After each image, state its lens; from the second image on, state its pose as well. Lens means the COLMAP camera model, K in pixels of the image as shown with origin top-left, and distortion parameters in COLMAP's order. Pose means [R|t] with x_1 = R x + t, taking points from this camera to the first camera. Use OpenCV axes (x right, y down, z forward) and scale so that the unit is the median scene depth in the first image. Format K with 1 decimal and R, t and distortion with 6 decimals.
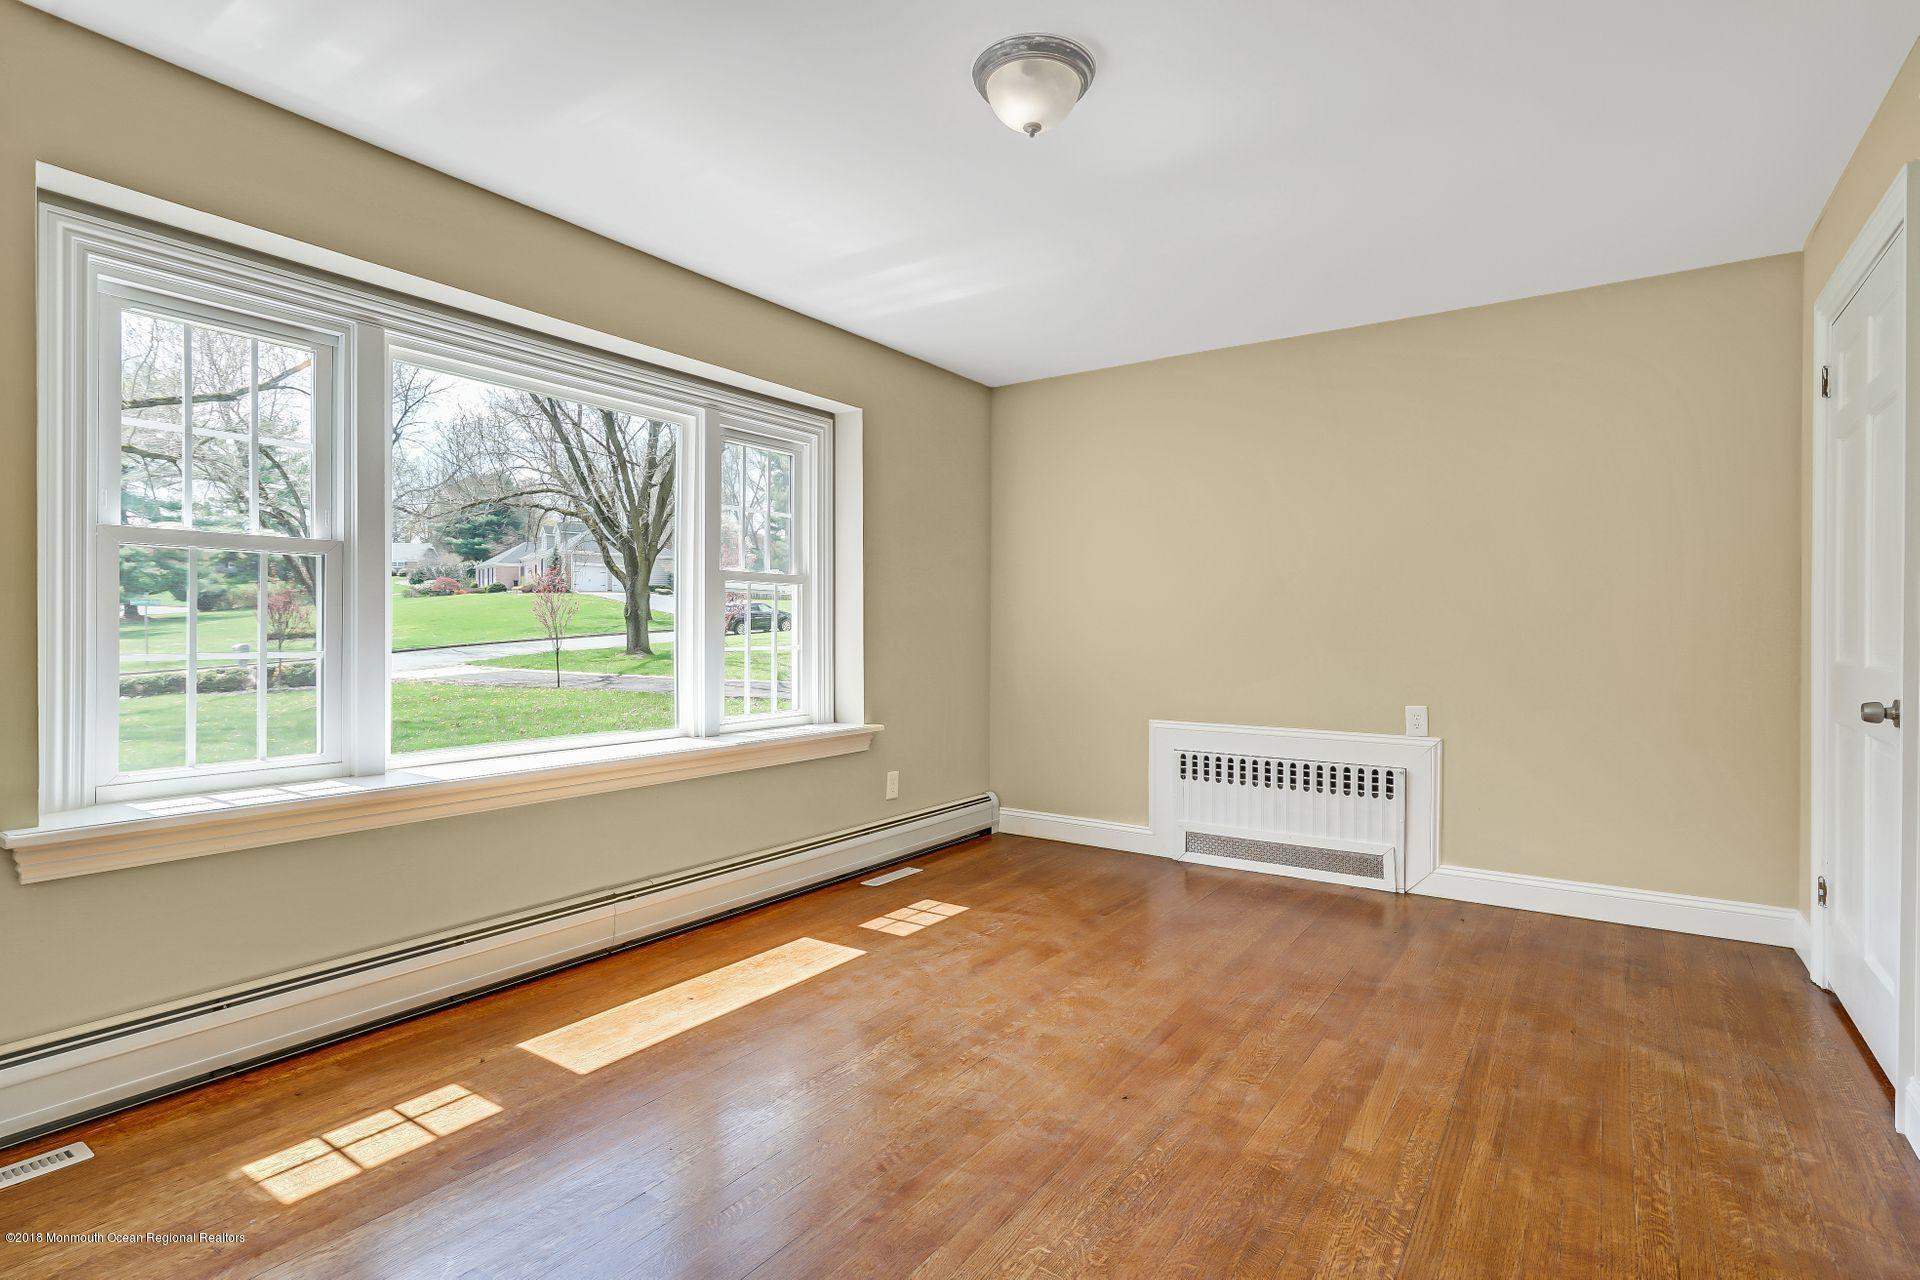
lens RADIAL K [[884.6, 0, 960.7], [0, 884.6, 631.1], [0, 0, 1]] dist [0.002218, 0.000286]
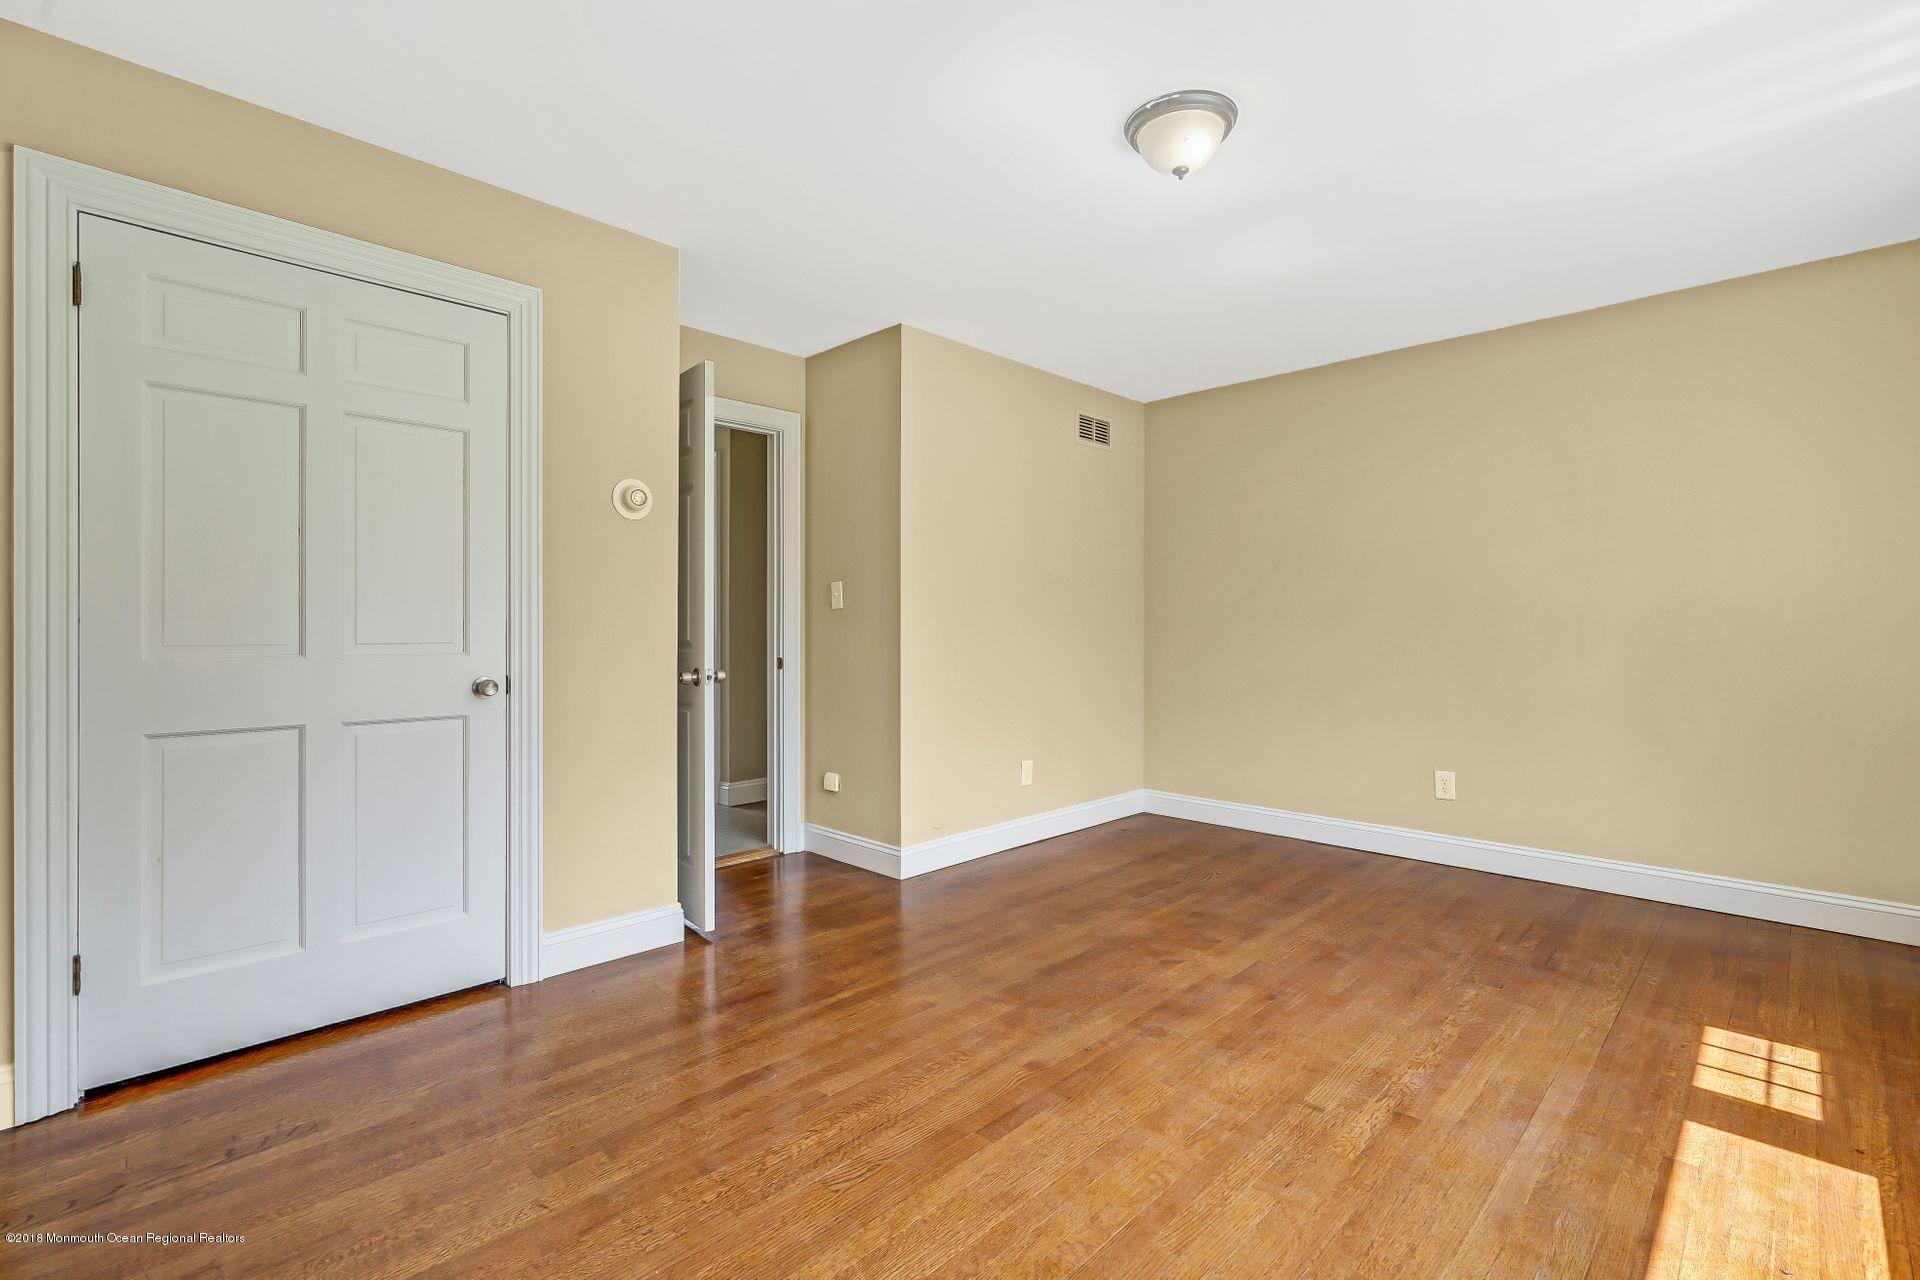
lens RADIAL K [[884.6, 0, 960.7], [0, 884.6, 631.1], [0, 0, 1]] dist [0.002218, 0.000286]
pose [[-0.987384, -0.005649, 0.158243, 0.168393], [-0.004344, 0.999954, 0.008591, -0.002452], [-0.158284, 0.007795, -0.987363, 2.071496]]
